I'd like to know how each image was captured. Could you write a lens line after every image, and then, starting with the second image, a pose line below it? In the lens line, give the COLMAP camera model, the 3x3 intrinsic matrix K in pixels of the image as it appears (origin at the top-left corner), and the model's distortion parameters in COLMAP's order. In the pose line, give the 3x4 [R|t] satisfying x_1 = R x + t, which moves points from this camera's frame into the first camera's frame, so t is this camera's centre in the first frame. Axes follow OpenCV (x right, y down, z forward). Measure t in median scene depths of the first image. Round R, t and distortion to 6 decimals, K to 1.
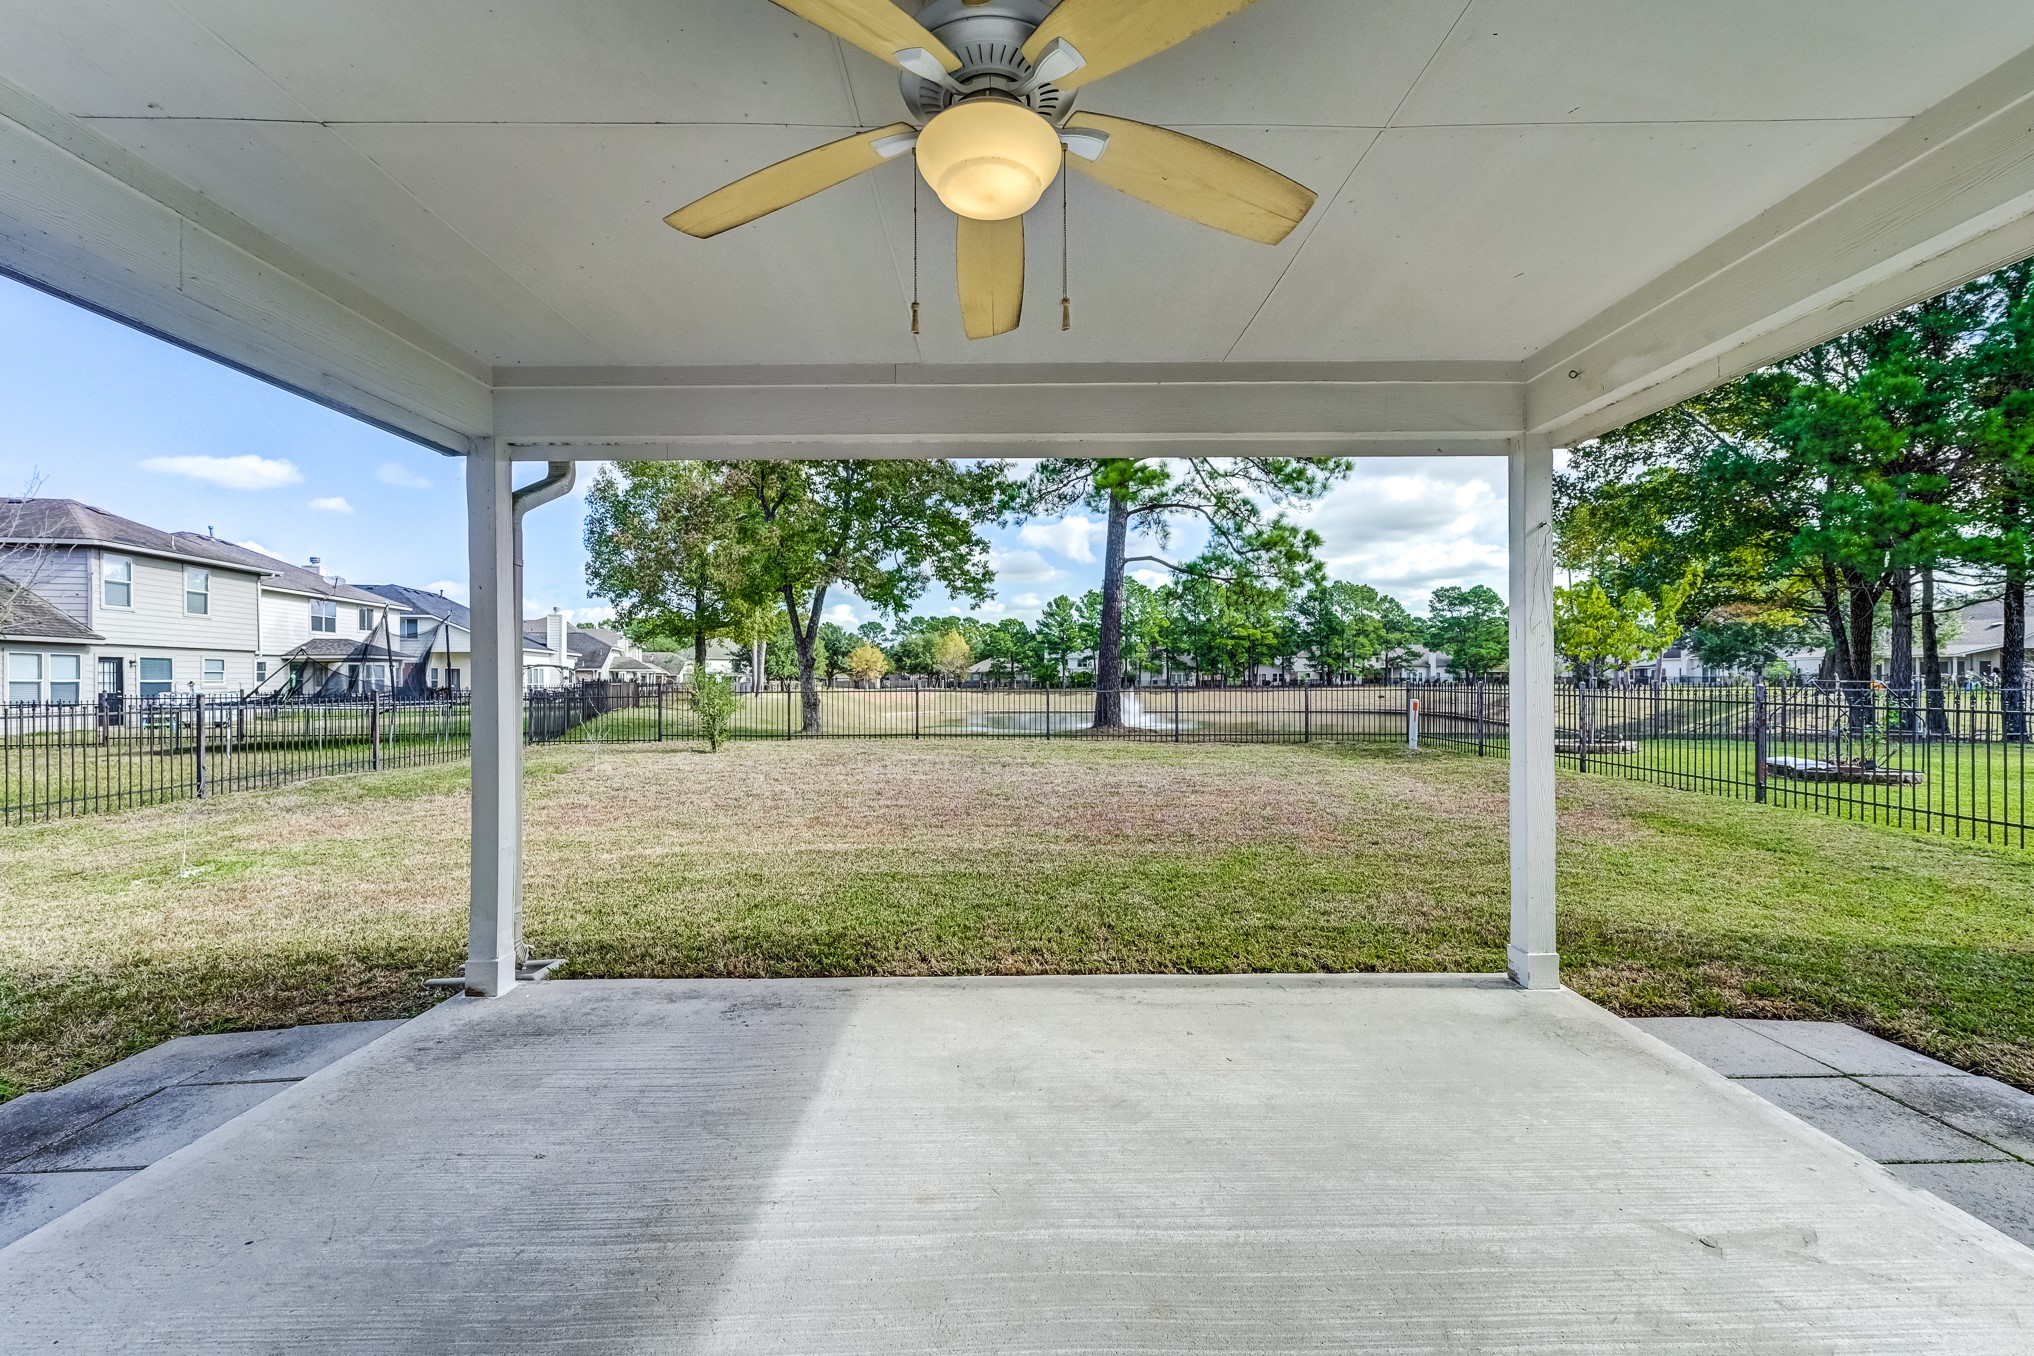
lens RADIAL K [[813.4, 0, 1008.4], [0, 813.4, 674.9], [0, 0, 1]] dist [-0.000210, -0.000284]
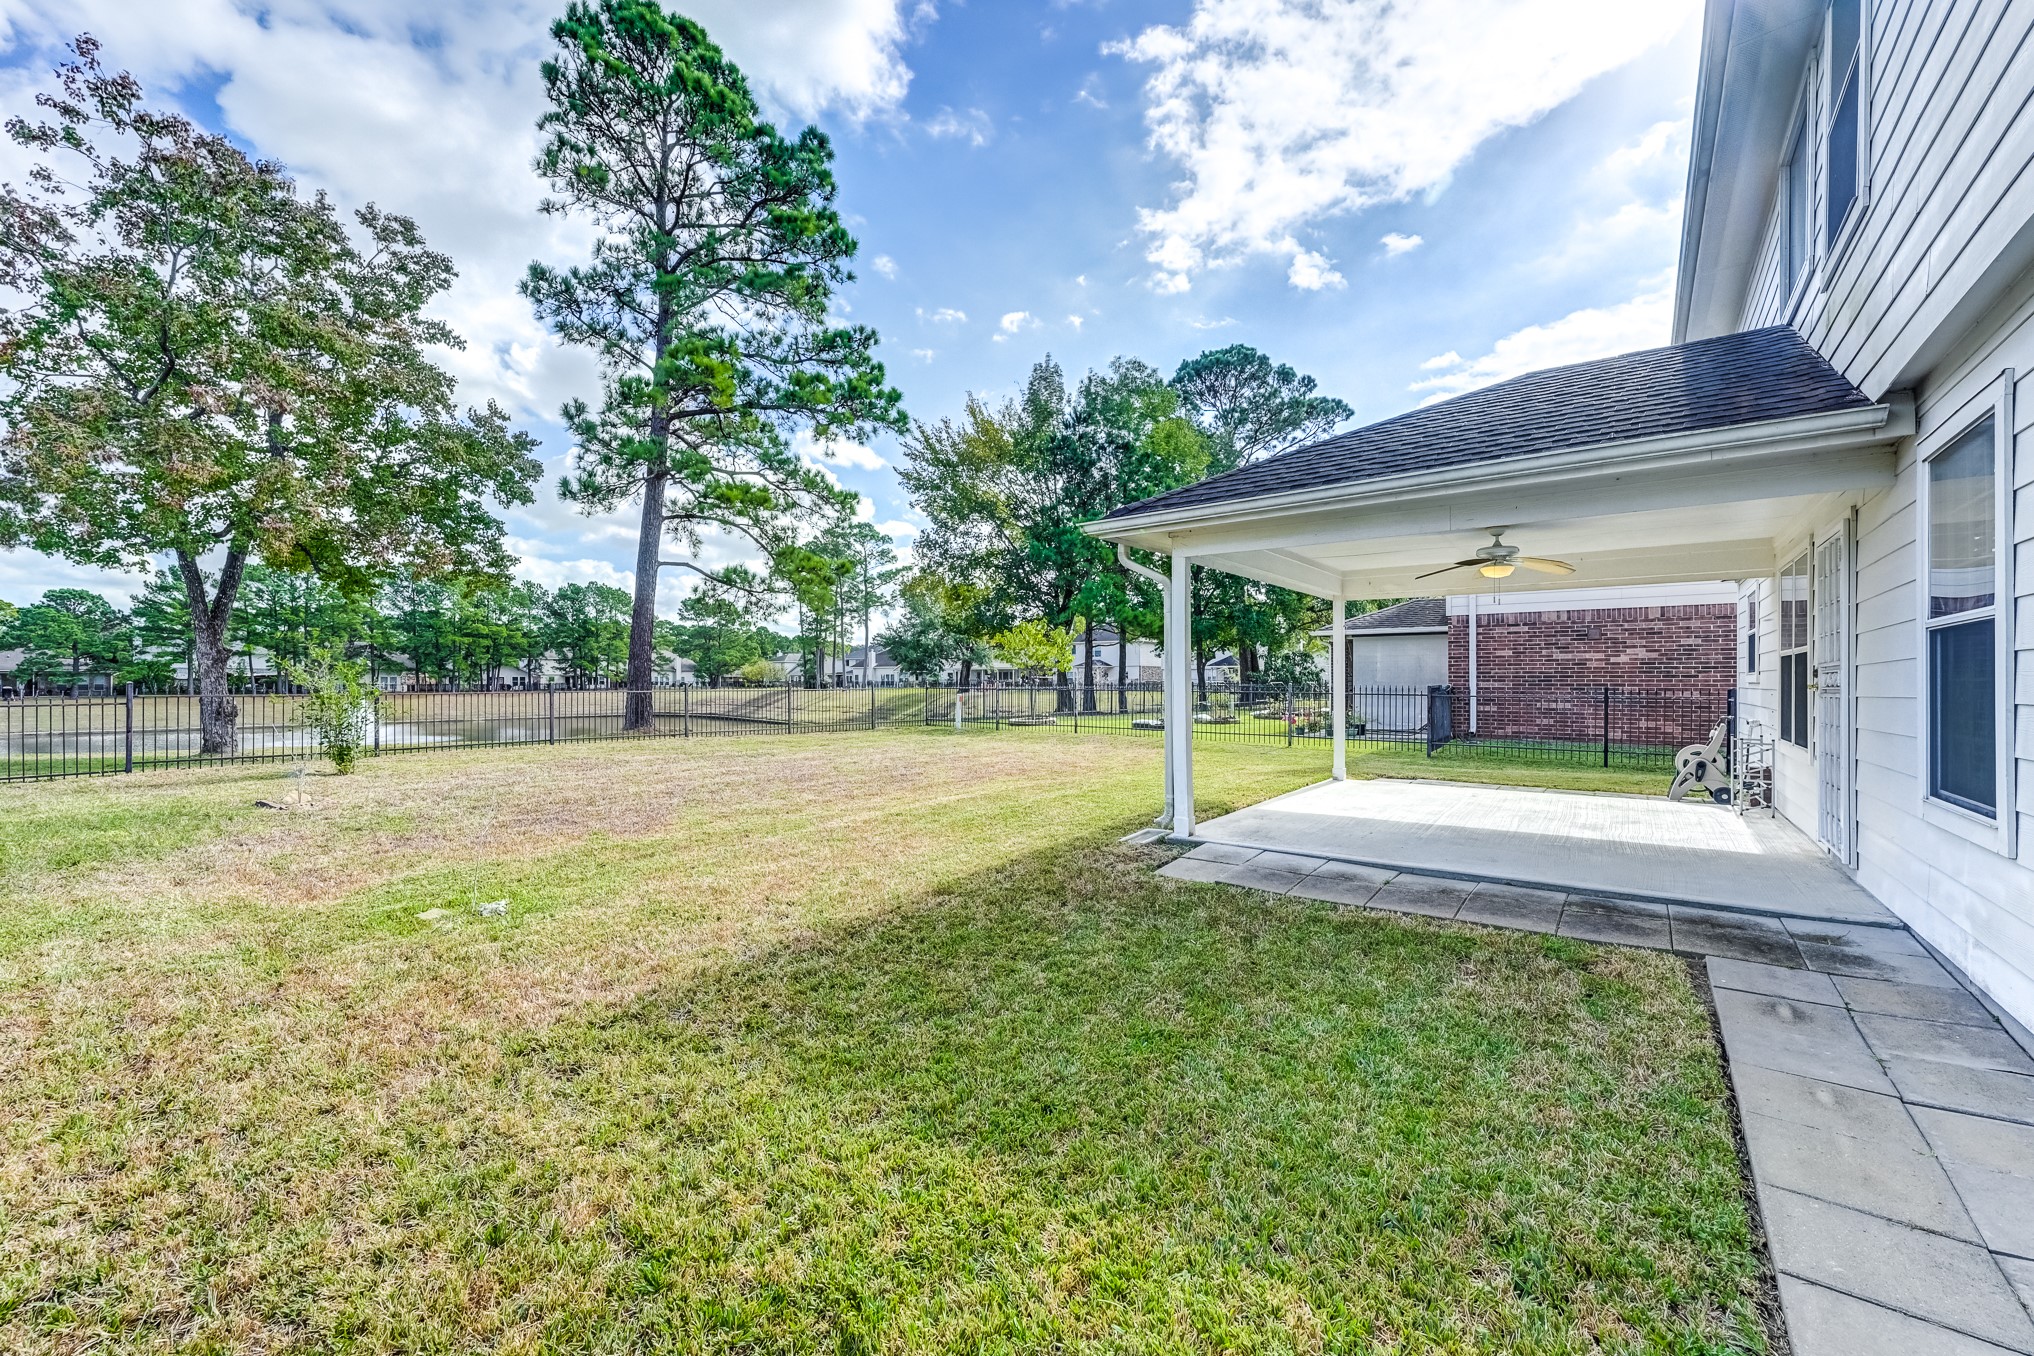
lens RADIAL K [[813.4, 0, 1027.3], [0, 813.4, 681.6], [0, 0, 1]] dist [-0.000210, -0.000284]
pose [[0.586435, 0.001229, 0.809995, -0.077148], [-0.003773, 0.999992, 0.001215, 0.000742], [-0.809988, -0.003768, 0.586435, 0.006120]]
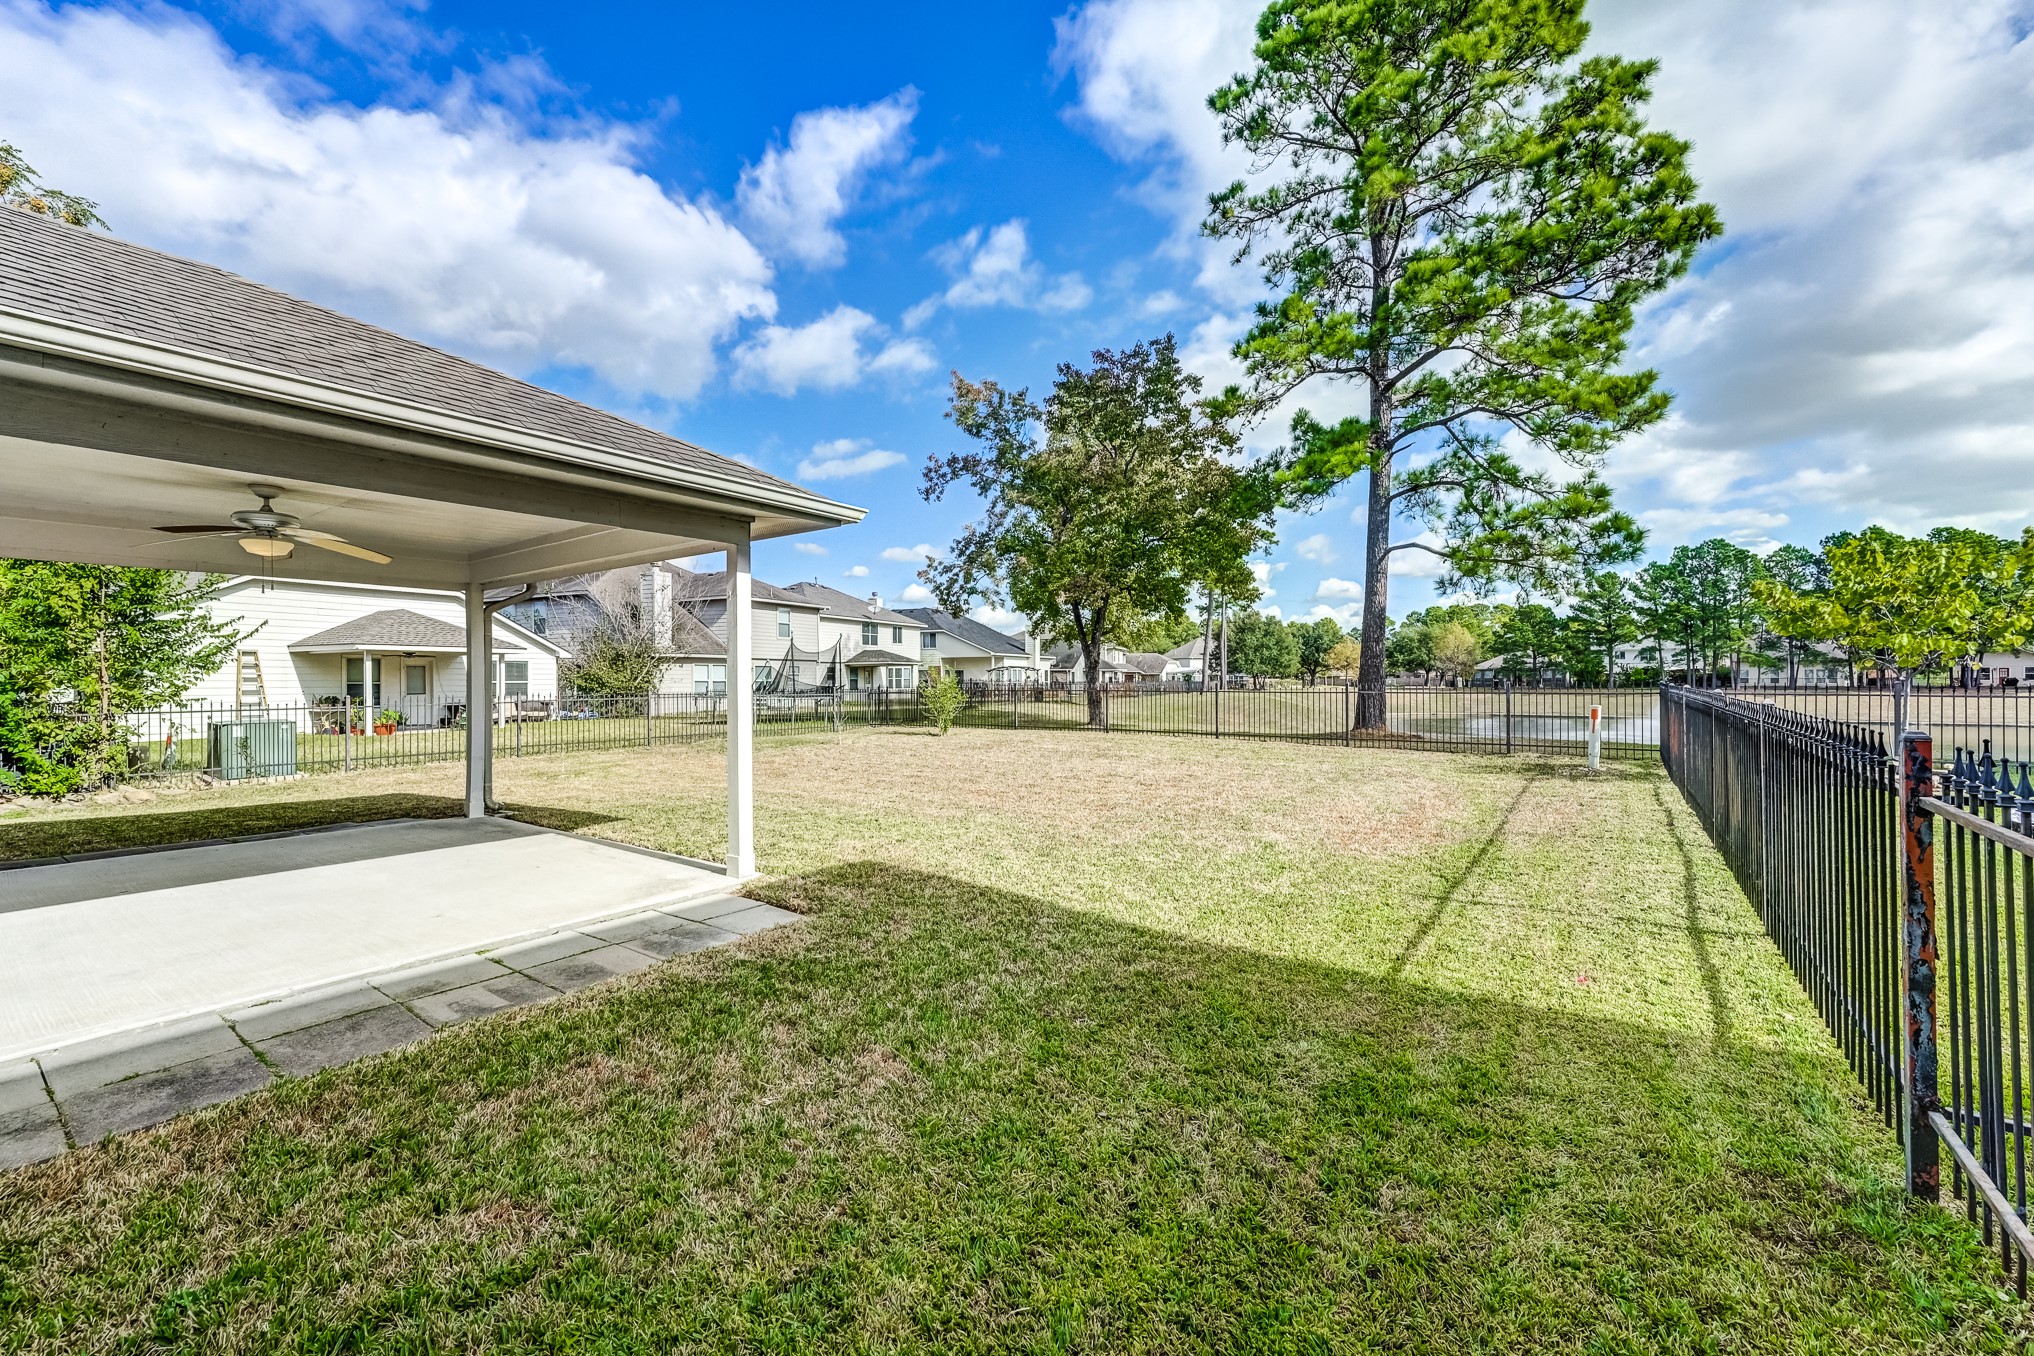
lens RADIAL K [[813.4, 0, 1005.5], [0, 813.4, 675.3], [0, 0, 1]] dist [-0.000210, -0.000284]
pose [[0.804999, -0.003723, -0.593265, 0.064155], [0.005645, 0.999983, 0.001384, -0.000537], [0.593250, -0.004463, 0.805006, 0.000354]]
